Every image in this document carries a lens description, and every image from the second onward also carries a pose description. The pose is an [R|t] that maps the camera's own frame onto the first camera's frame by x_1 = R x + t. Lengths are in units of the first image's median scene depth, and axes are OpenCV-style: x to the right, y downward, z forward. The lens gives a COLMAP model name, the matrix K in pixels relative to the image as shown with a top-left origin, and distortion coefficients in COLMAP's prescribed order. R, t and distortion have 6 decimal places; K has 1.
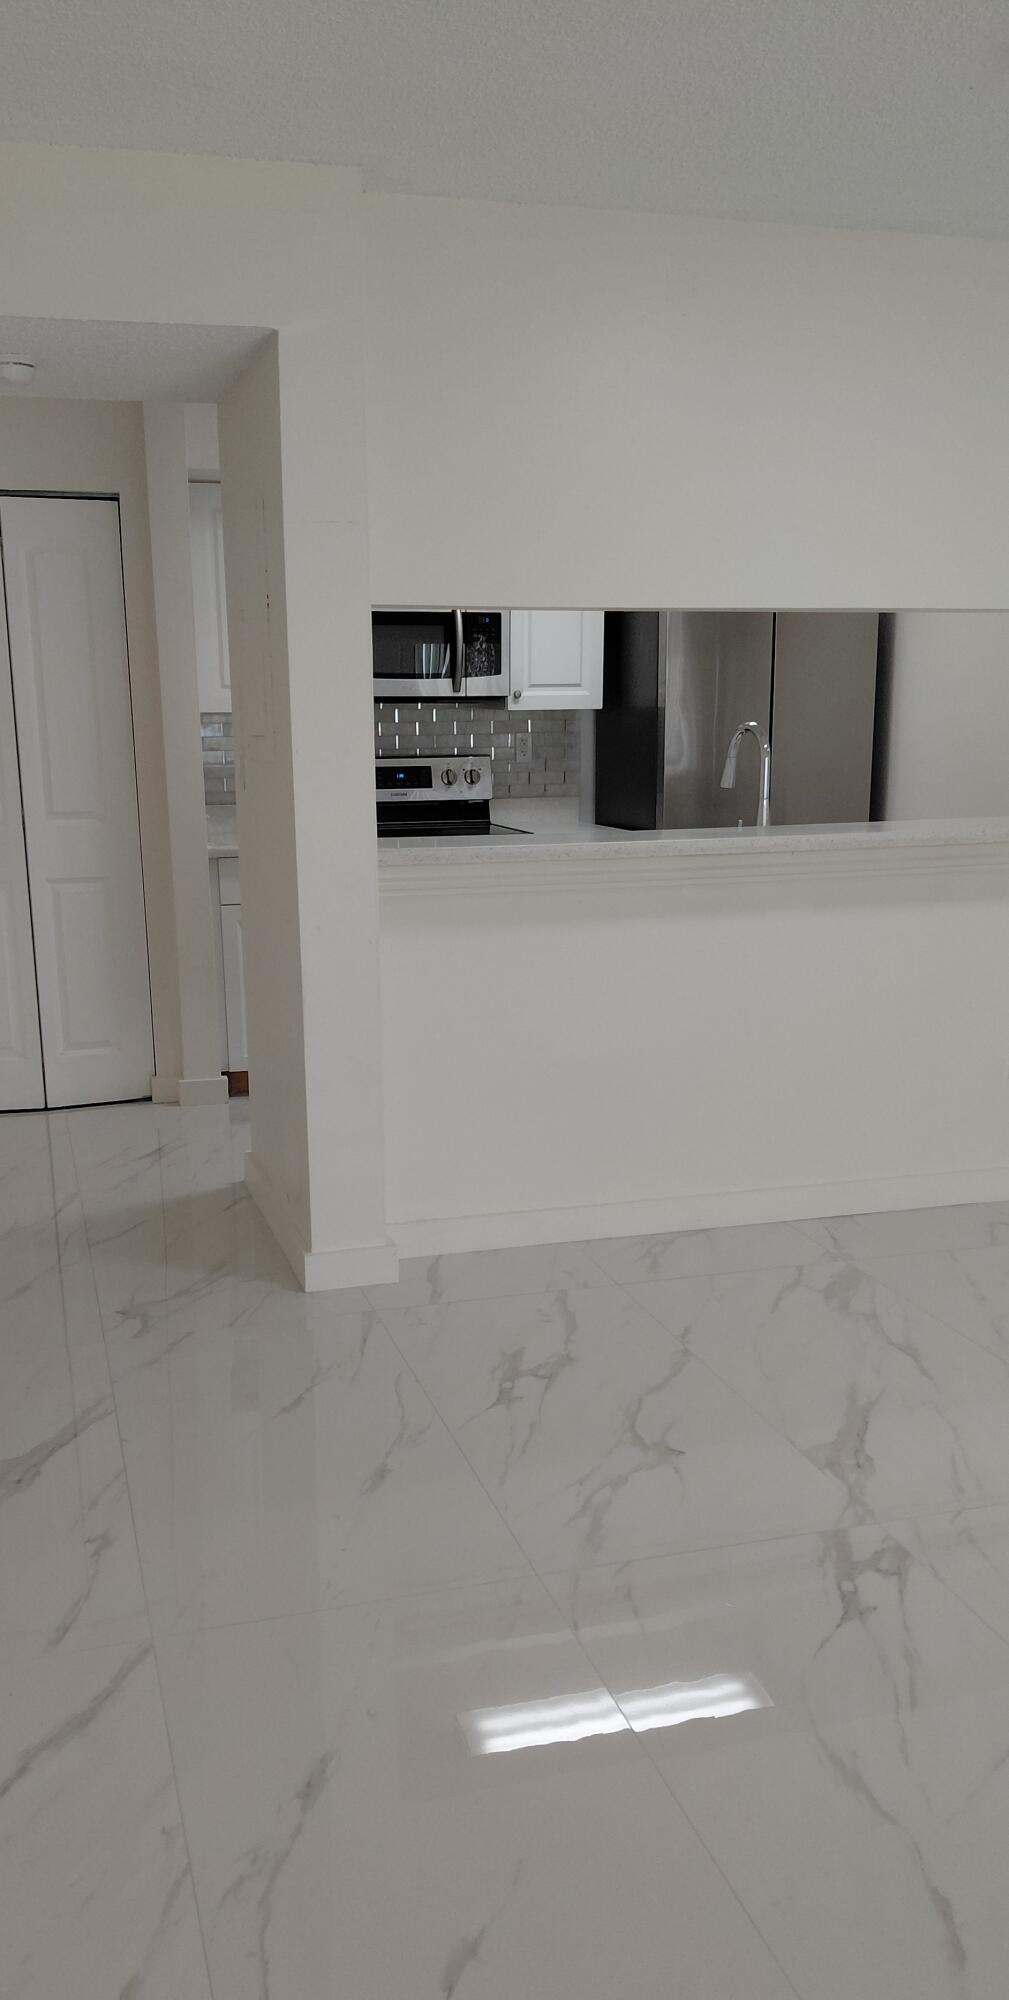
lens RADIAL K [[1574.0, 0, 504.5], [0, 1574.0, 1000.0], [0, 0, 1]] dist [0.100075, -0.000620]
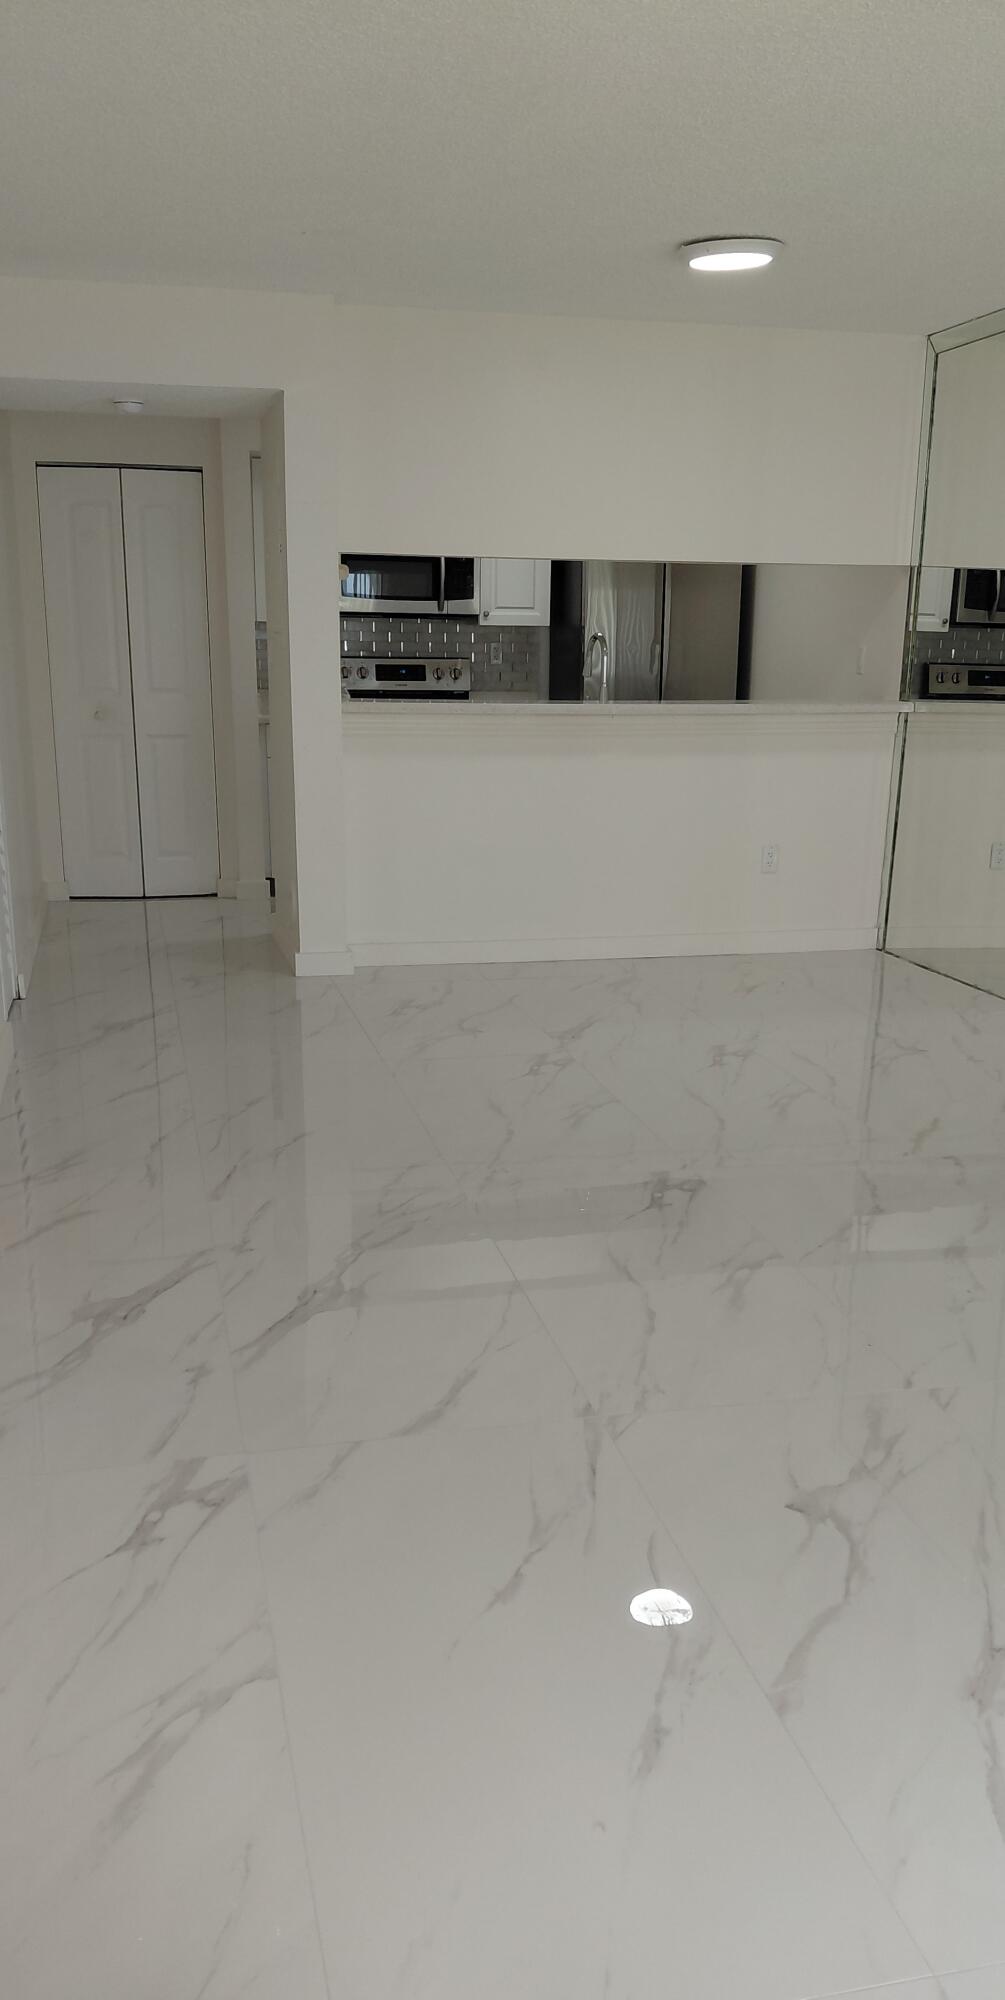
lens RADIAL K [[1575.7, 0, 566.7], [0, 1575.7, 1012.5], [0, 0, 1]] dist [0.039187, -0.005039]
pose [[0.999135, 0.031477, -0.027176, 0.128129], [-0.030051, 0.998227, 0.051375, 0.082810], [0.028745, -0.050514, 0.998310, -0.400838]]
